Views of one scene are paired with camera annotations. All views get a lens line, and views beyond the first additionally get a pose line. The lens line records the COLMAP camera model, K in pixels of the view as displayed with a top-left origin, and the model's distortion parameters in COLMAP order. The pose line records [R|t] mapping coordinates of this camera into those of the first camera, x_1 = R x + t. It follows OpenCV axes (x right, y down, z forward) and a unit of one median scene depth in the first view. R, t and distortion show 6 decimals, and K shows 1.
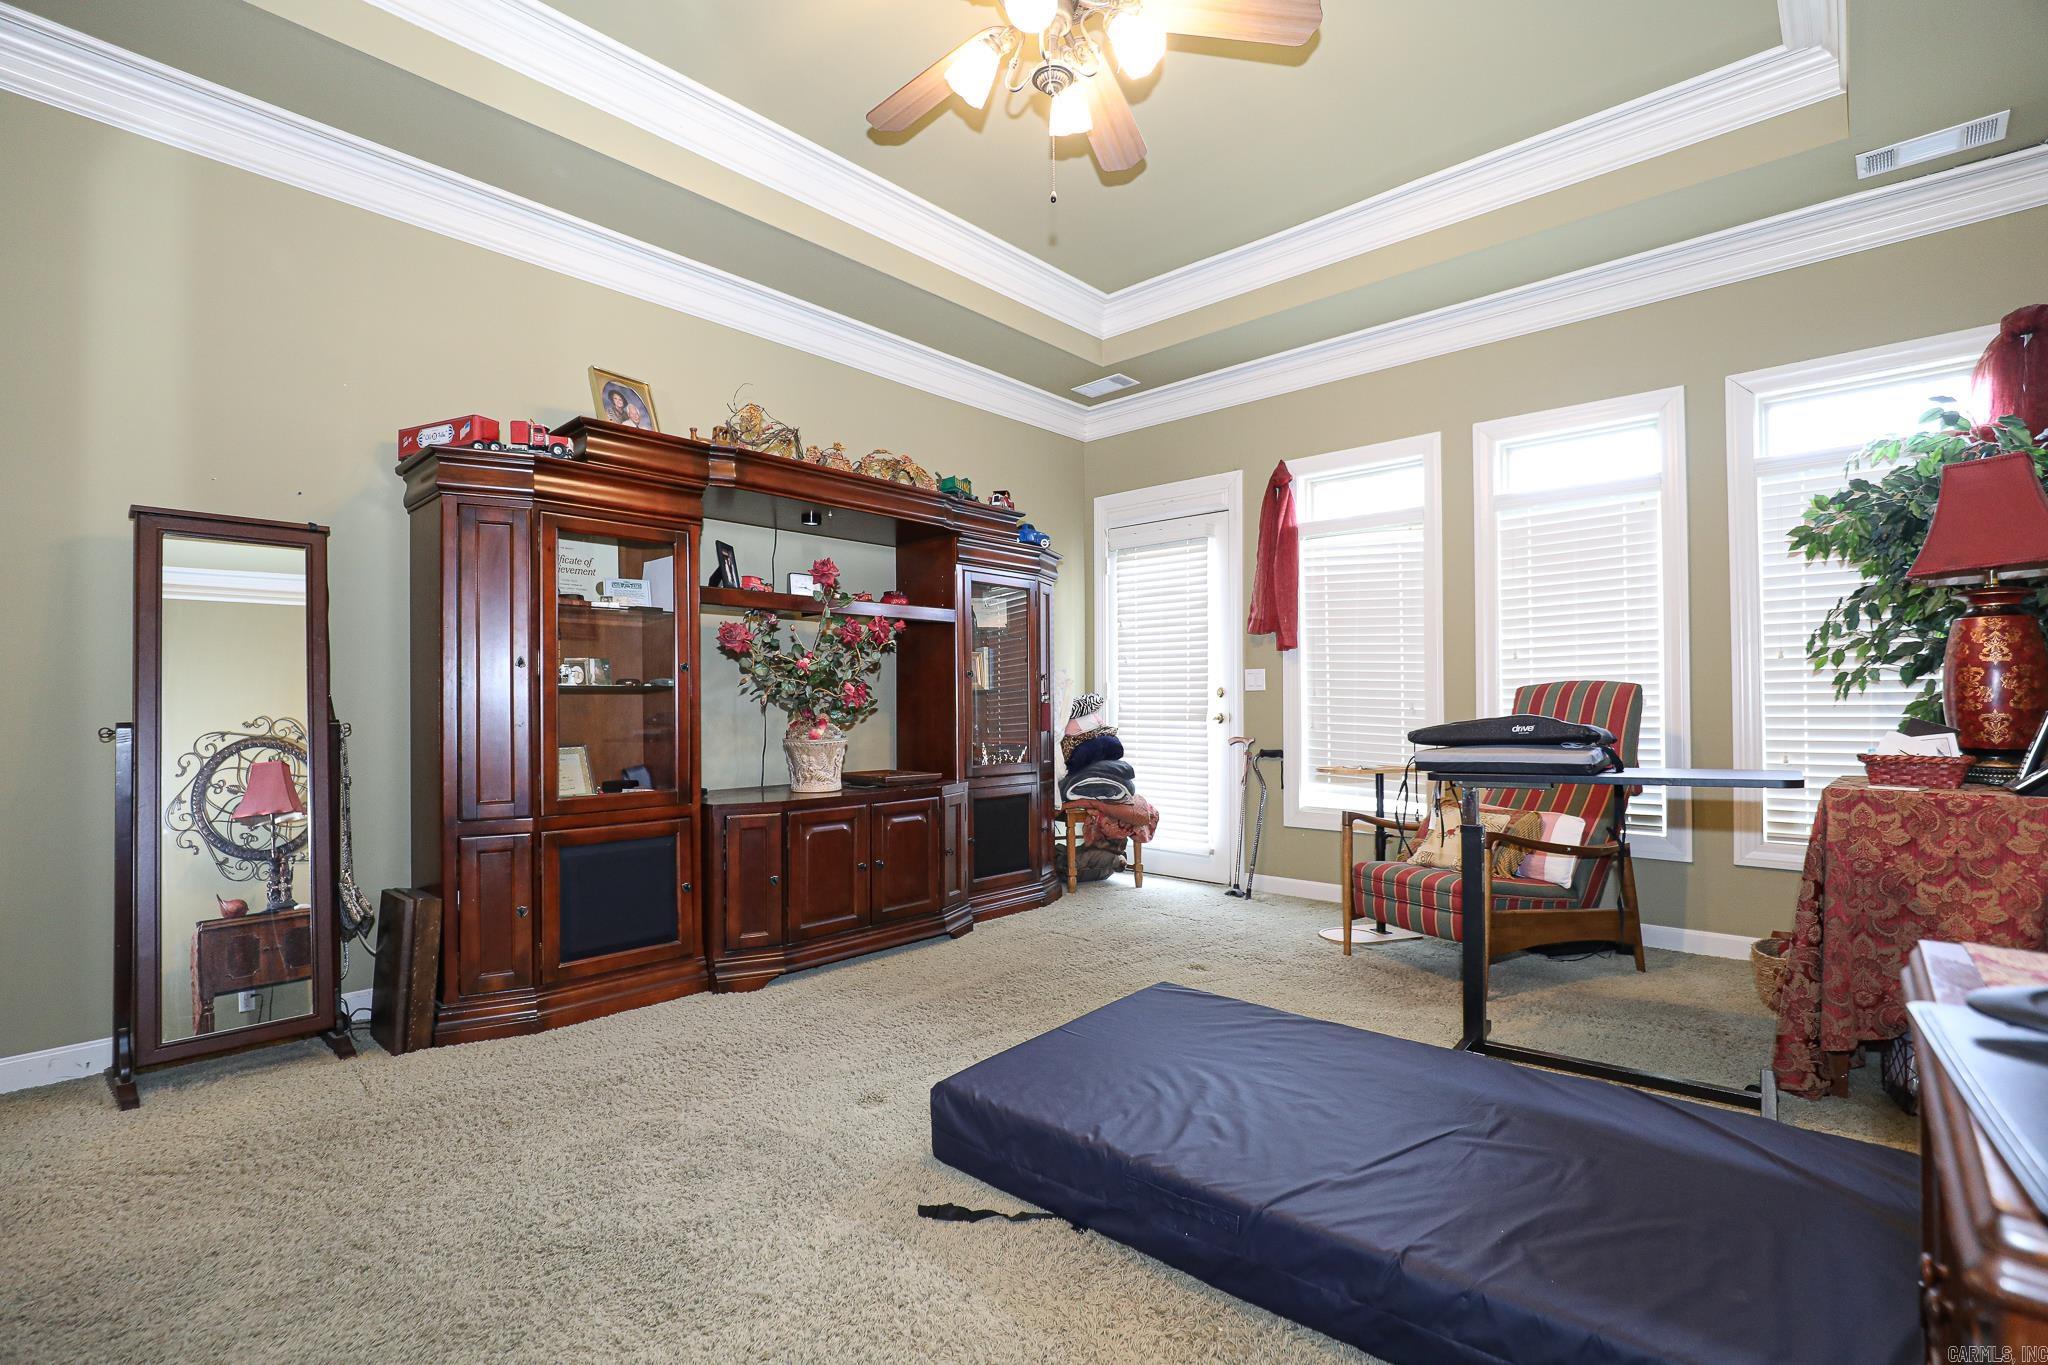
lens RADIAL K [[928.1, 0, 1028.4], [0, 928.1, 691.4], [0, 0, 1]] dist [-0.025452, 0.003013]
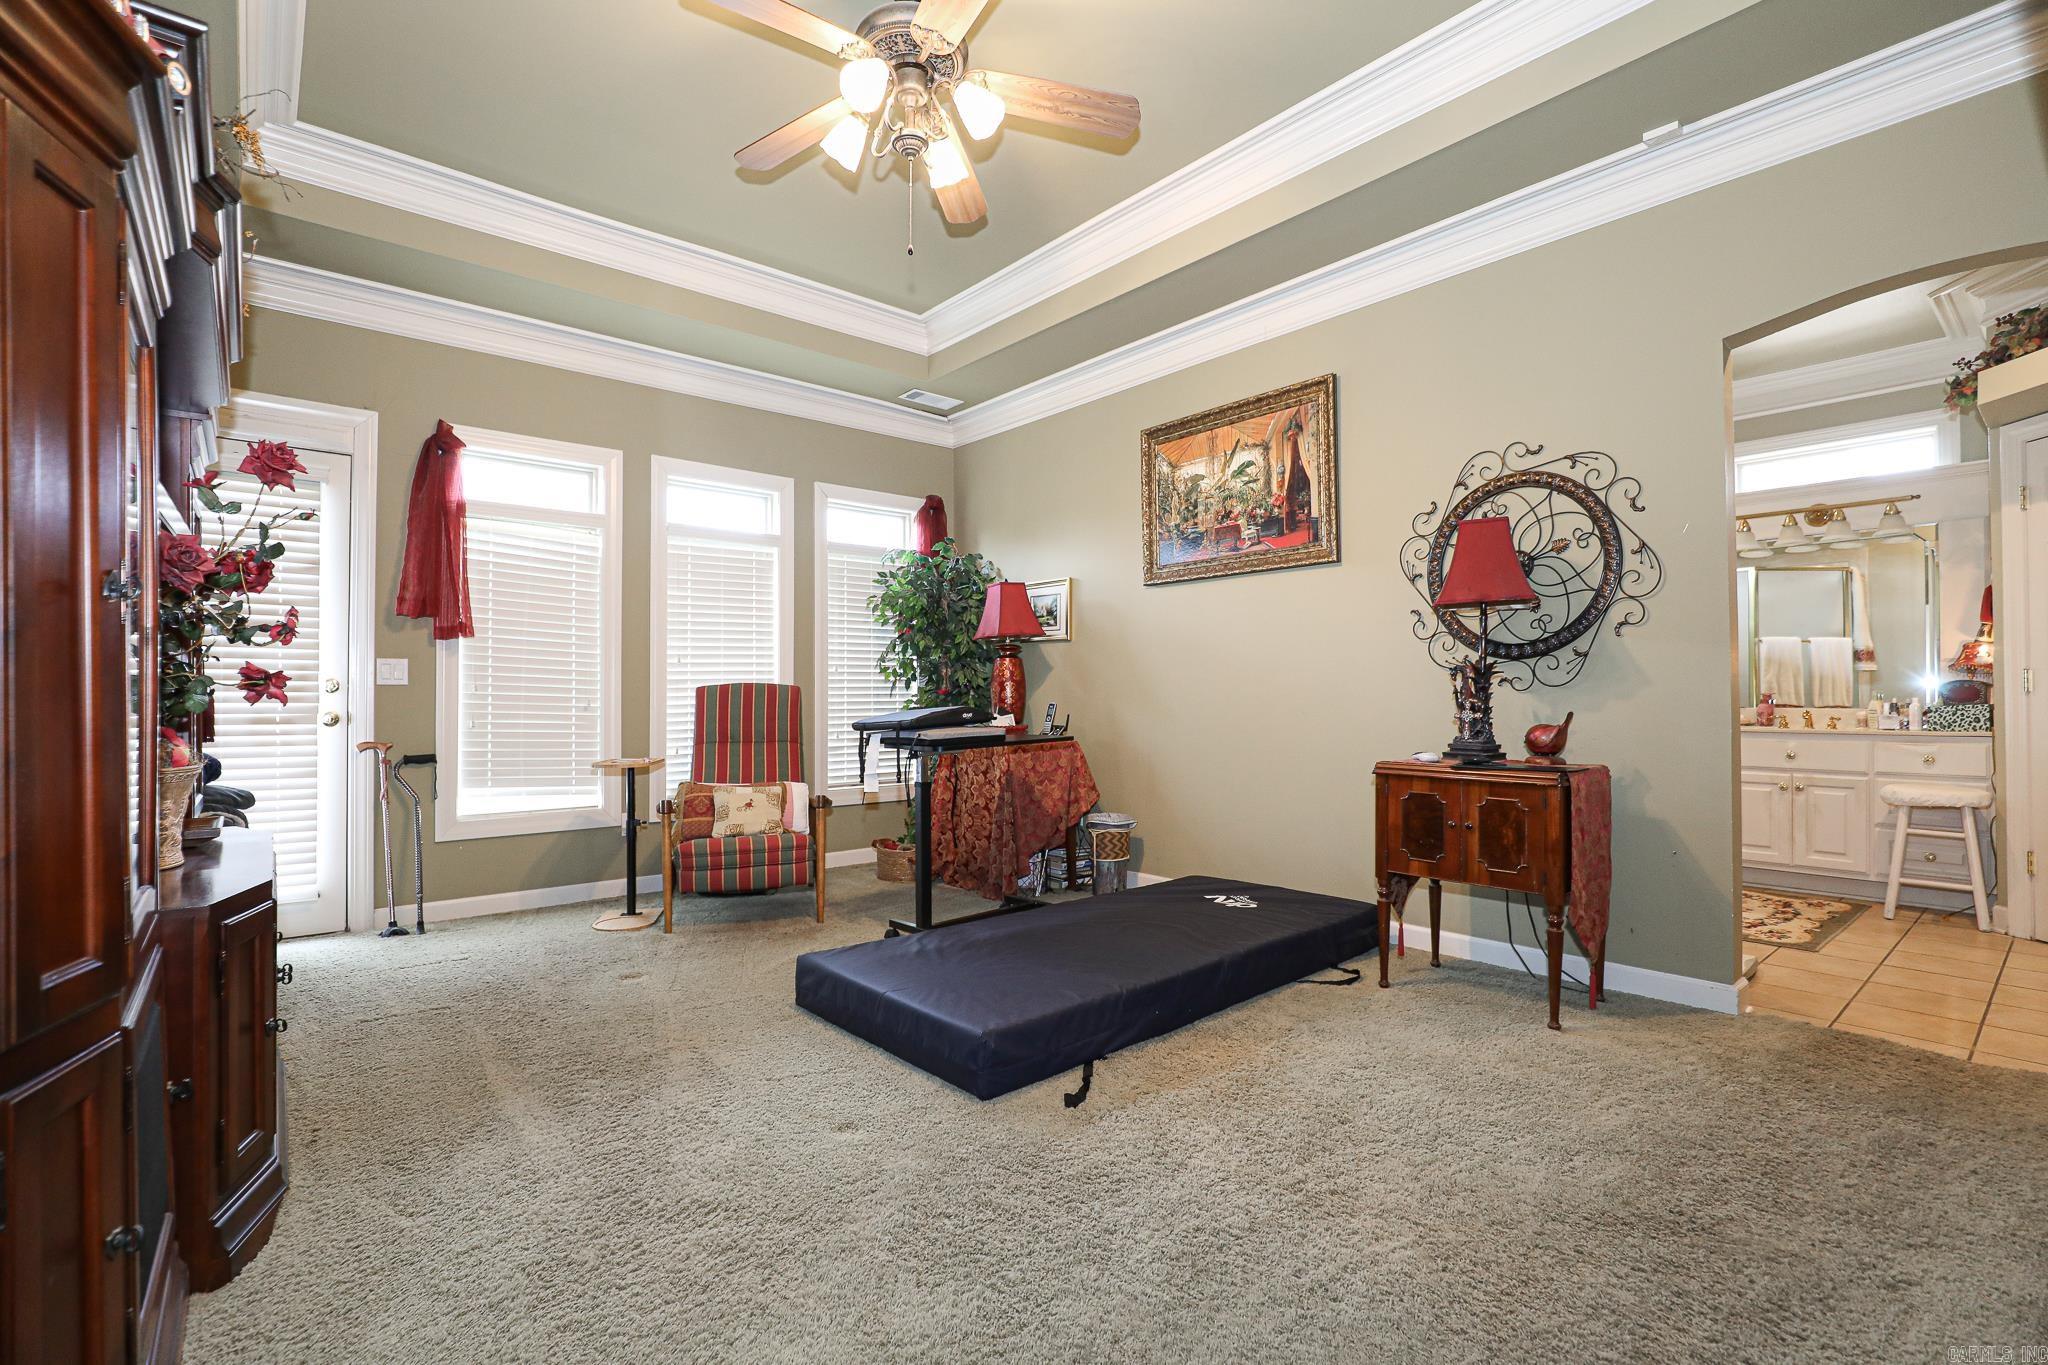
lens RADIAL K [[928.1, 0, 1034.6], [0, 928.1, 685.4], [0, 0, 1]] dist [-0.025452, 0.003013]
pose [[0.121923, 0.018956, 0.992358, -0.542535], [-0.010410, 0.999787, -0.017819, 0.009137], [-0.992485, -0.008157, 0.122095, 0.361863]]
